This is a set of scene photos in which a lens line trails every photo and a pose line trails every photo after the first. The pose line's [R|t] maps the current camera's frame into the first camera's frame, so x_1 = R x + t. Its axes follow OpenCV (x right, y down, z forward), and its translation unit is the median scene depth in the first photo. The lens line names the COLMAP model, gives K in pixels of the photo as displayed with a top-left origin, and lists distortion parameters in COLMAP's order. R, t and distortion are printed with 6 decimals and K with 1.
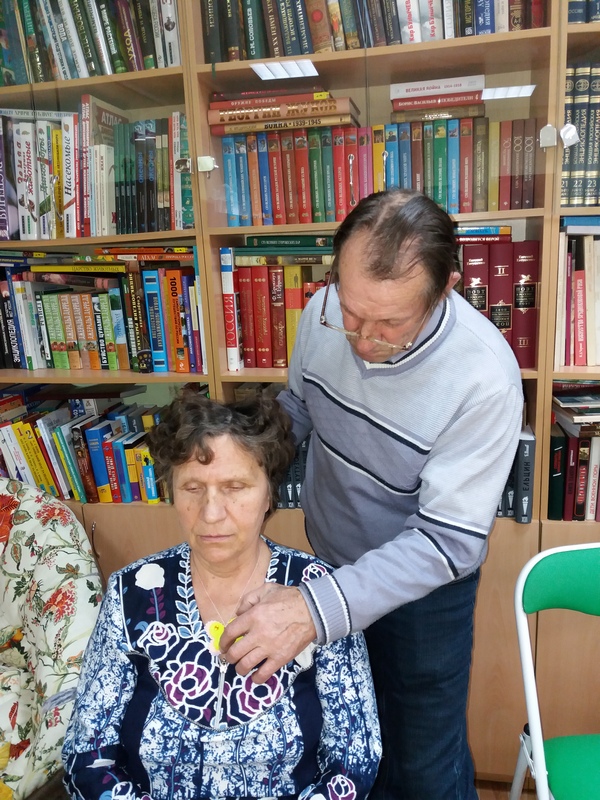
lens RADIAL K [[674.3, 0, 318.1], [0, 674.3, 389.0], [0, 0, 1]] dist [0.090684, -0.151141]
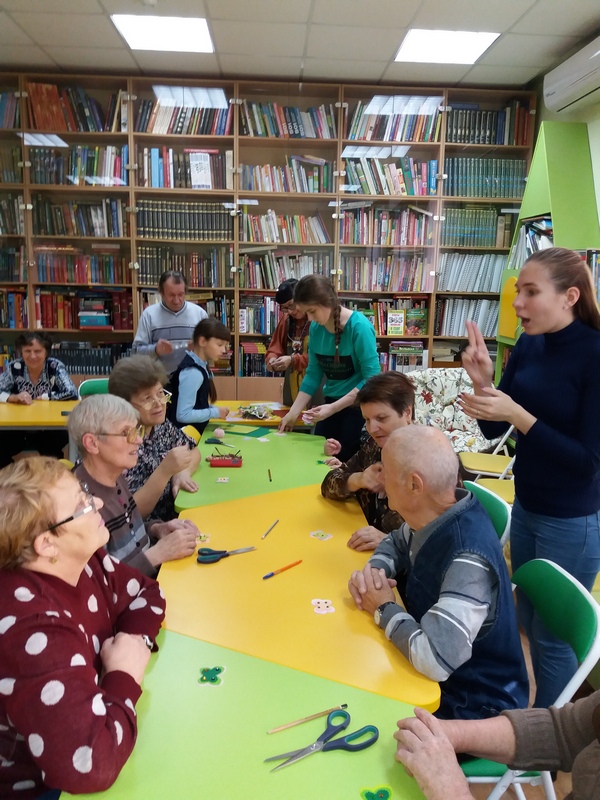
lens RADIAL K [[674.3, 0, 302.5], [0, 674.3, 406.8], [0, 0, 1]] dist [0.090684, -0.151141]
pose [[0.965365, 0.026196, 0.259587, 0.246920], [-0.011590, 0.998270, -0.057636, 0.514004], [-0.260647, 0.052631, 0.963998, -2.371794]]
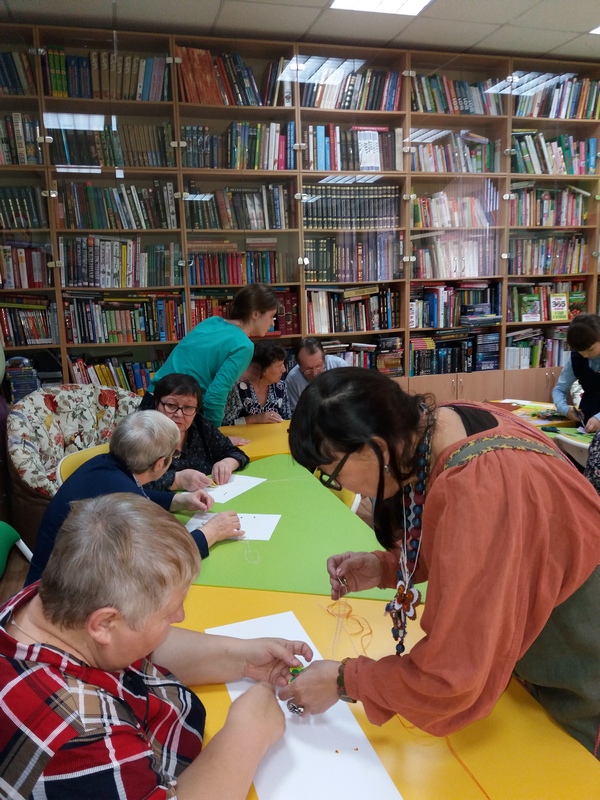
lens RADIAL K [[674.3, 0, 305.1], [0, 674.3, 403.1], [0, 0, 1]] dist [0.090684, -0.151141]
pose [[0.879727, -0.058012, 0.471927, -1.040013], [0.091343, 0.994662, -0.048003, 0.401931], [-0.466623, 0.085337, 0.880330, -1.550999]]
